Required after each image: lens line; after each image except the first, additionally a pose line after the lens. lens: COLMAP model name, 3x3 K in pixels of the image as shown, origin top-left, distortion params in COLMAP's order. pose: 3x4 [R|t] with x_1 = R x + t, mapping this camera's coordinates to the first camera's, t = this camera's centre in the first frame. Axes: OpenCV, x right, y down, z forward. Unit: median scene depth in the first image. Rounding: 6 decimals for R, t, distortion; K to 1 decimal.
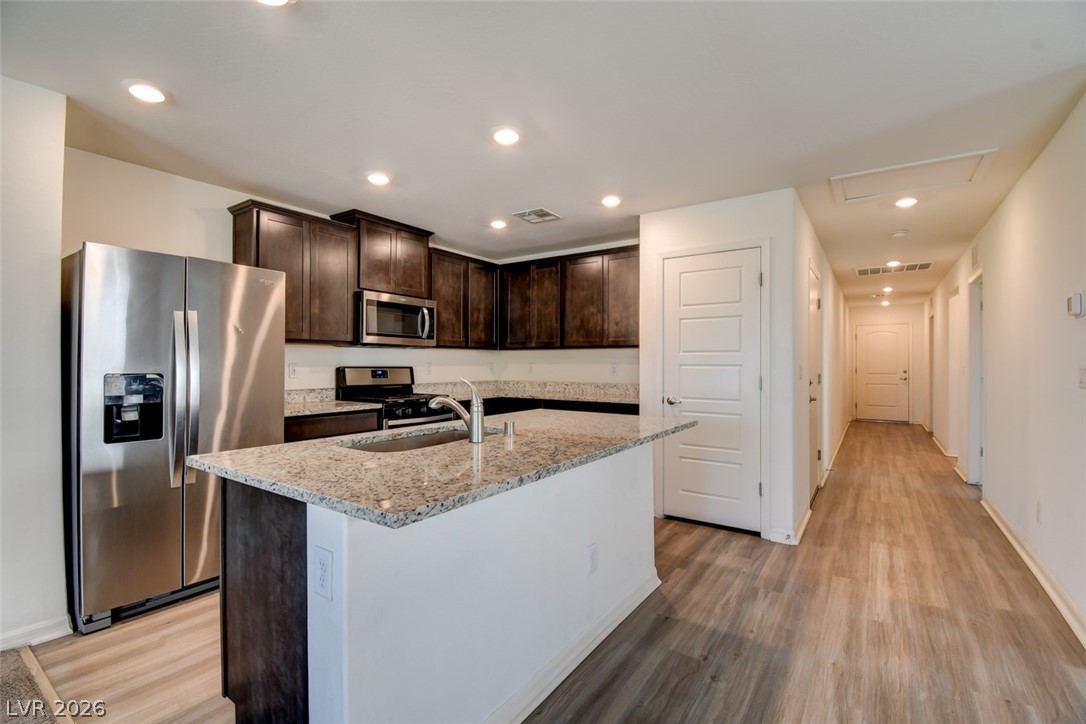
lens RADIAL K [[484.8, 0, 549.1], [0, 484.8, 363.9], [0, 0, 1]] dist [-0.001785, -0.000436]
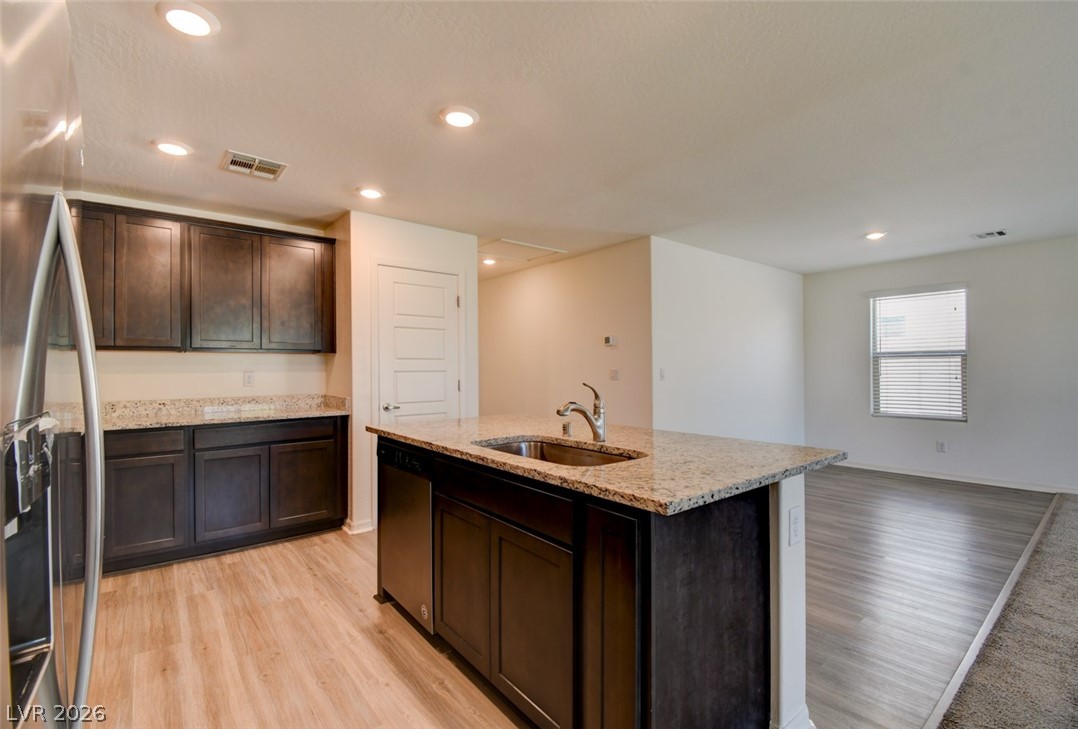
lens RADIAL K [[484.6, 0, 532.5], [0, 484.6, 367.2], [0, 0, 1]] dist [0.017409, -0.008233]
pose [[0.303368, 0.002167, 0.952871, -0.596923], [0.009622, 0.999939, -0.005337, 0.000417], [-0.952825, 0.010787, 0.303328, 0.393270]]
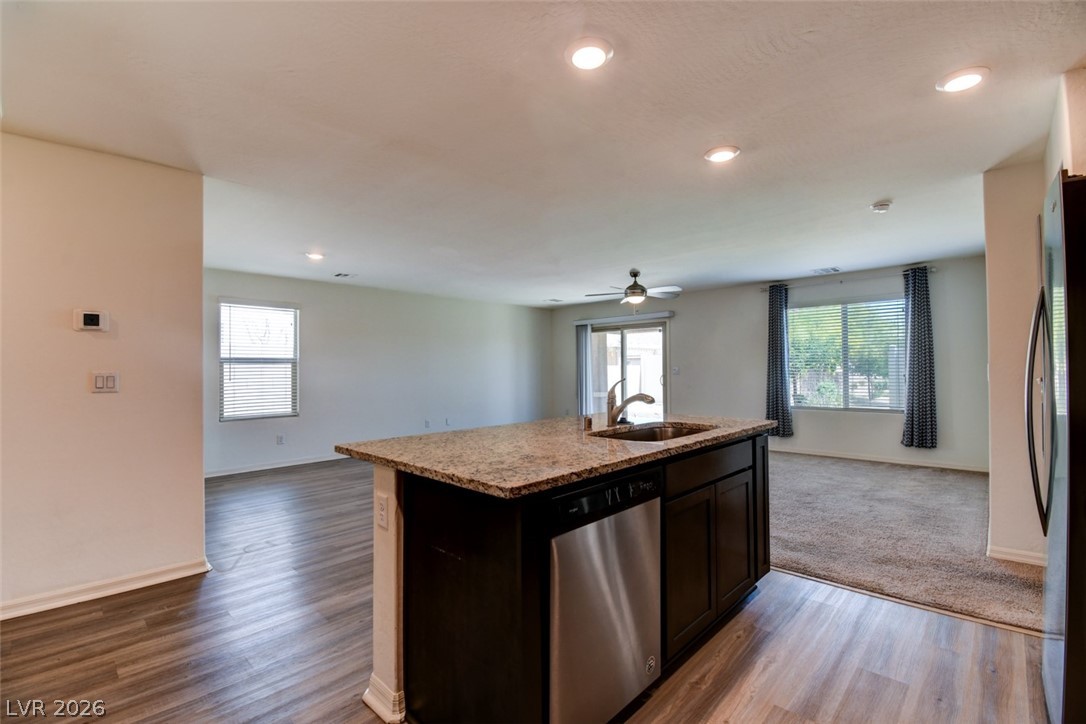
lens RADIAL K [[484.8, 0, 544.0], [0, 484.8, 361.6], [0, 0, 1]] dist [-0.001785, -0.000436]
pose [[-0.986429, 0.013666, 0.163617, -0.093443], [0.011670, 0.999845, -0.013150, 0.000882], [-0.163772, -0.011062, -0.986436, 1.129375]]
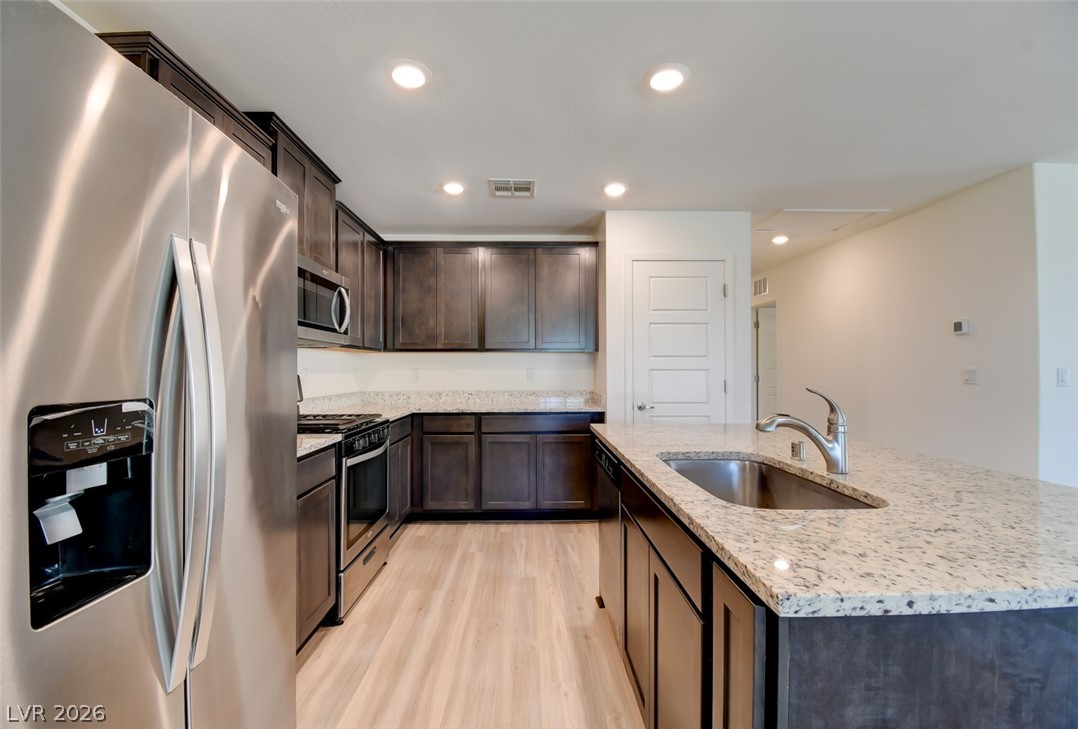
lens RADIAL K [[484.6, 0, 537.2], [0, 484.6, 366.8], [0, 0, 1]] dist [0.017409, -0.008233]
pose [[0.814619, -0.001077, 0.579996, -0.471976], [0.004081, 0.999984, -0.003874, -0.001317], [-0.579982, 0.005523, 0.814610, 0.313848]]
